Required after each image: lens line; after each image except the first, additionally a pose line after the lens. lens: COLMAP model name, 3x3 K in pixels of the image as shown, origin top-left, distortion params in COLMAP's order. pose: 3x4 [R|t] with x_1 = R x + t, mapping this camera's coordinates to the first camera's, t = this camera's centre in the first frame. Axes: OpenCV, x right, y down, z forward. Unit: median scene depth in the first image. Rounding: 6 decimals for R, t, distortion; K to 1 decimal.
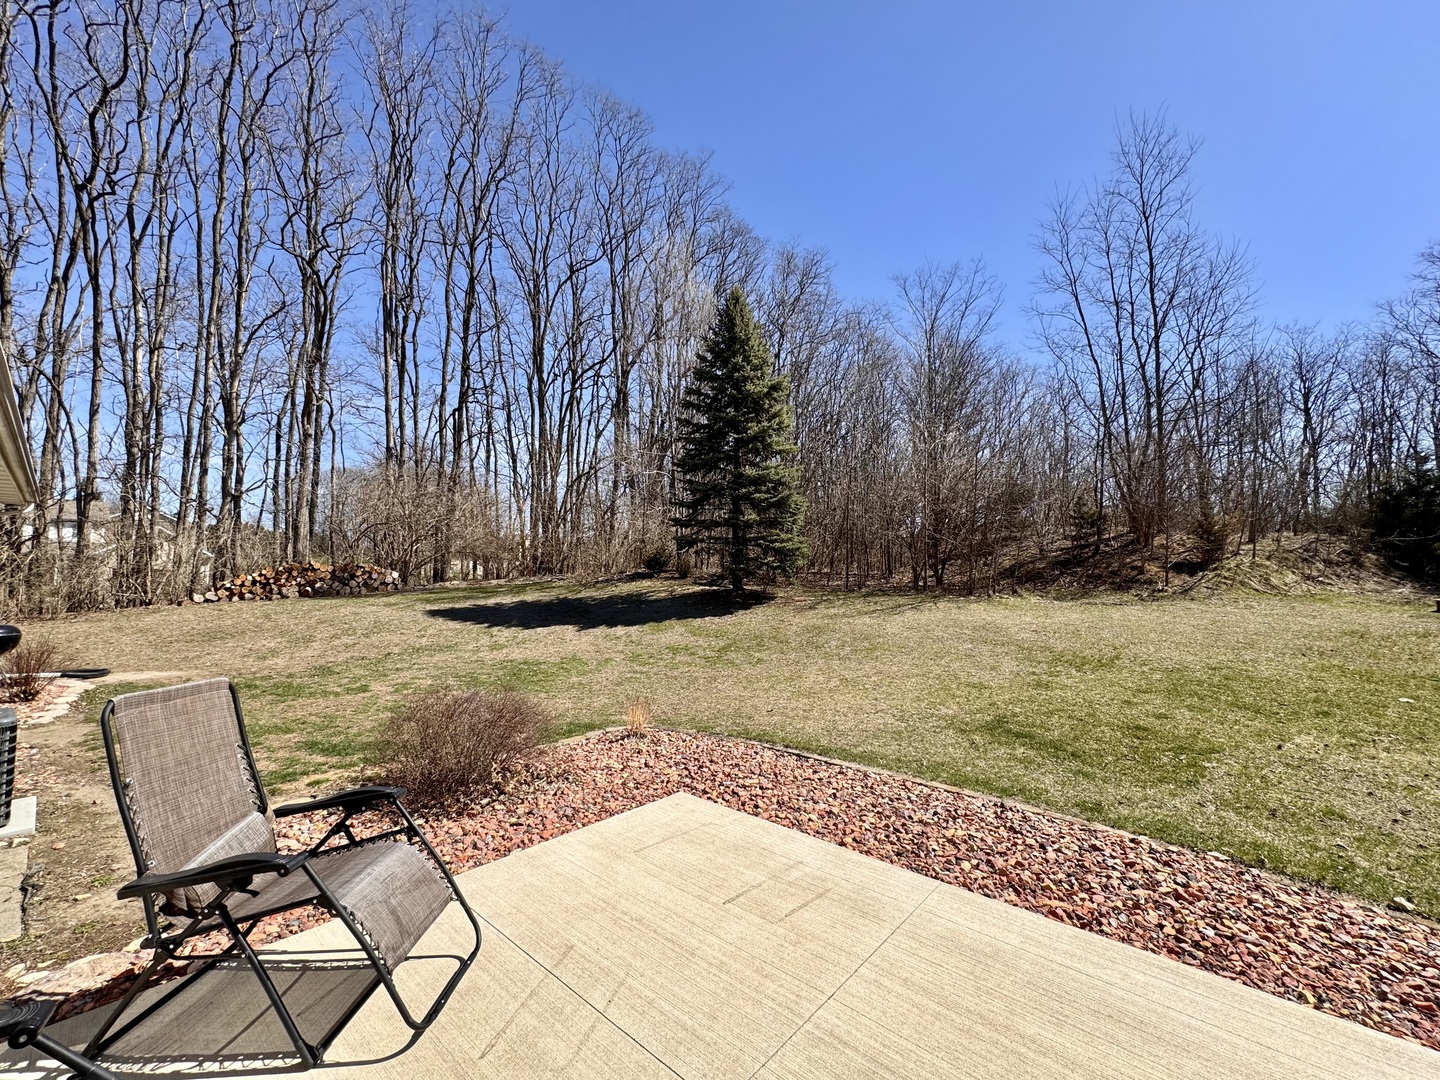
lens RADIAL K [[574.7, 0, 718.4], [0, 574.7, 535.8], [0, 0, 1]] dist [-0.001690, 0.000319]
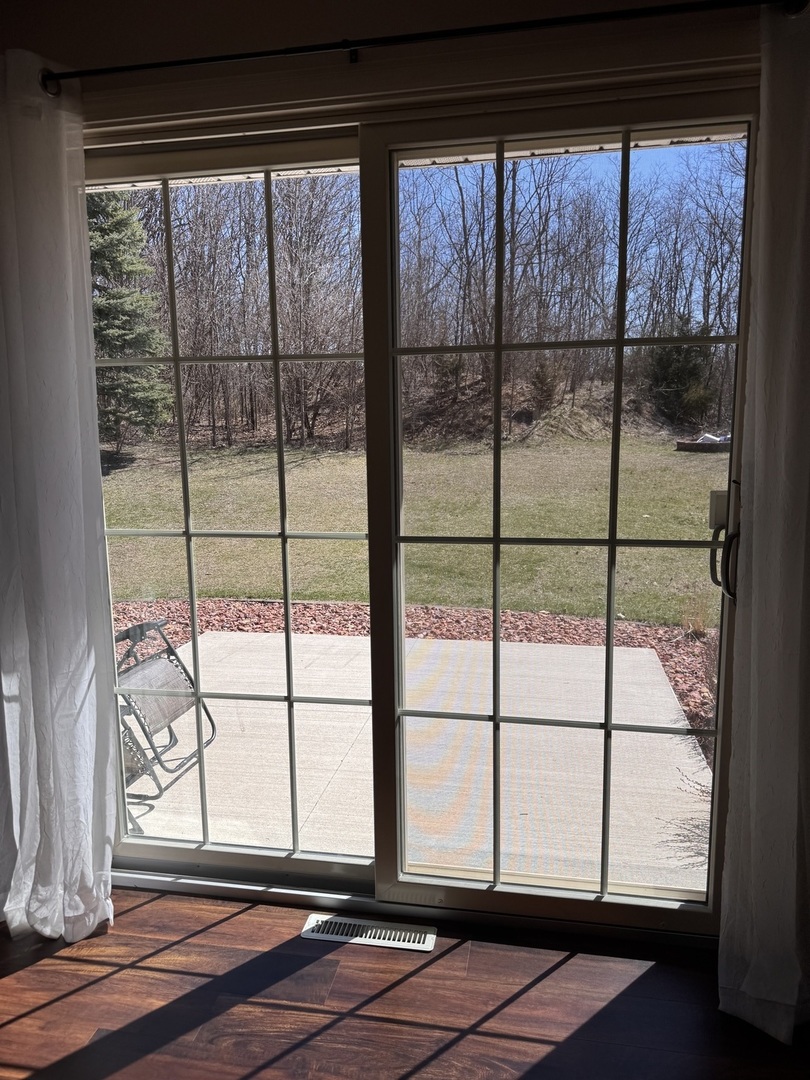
lens RADIAL K [[753.4, 0, 404.9], [0, 753.4, 539.4], [0, 0, 1]] dist [0.041109, -0.002960]
pose [[0.859704, -0.091797, 0.502476, -0.129729], [-0.022547, 0.975940, 0.216869, -0.025526], [-0.510295, -0.197772, 0.836950, -0.135457]]
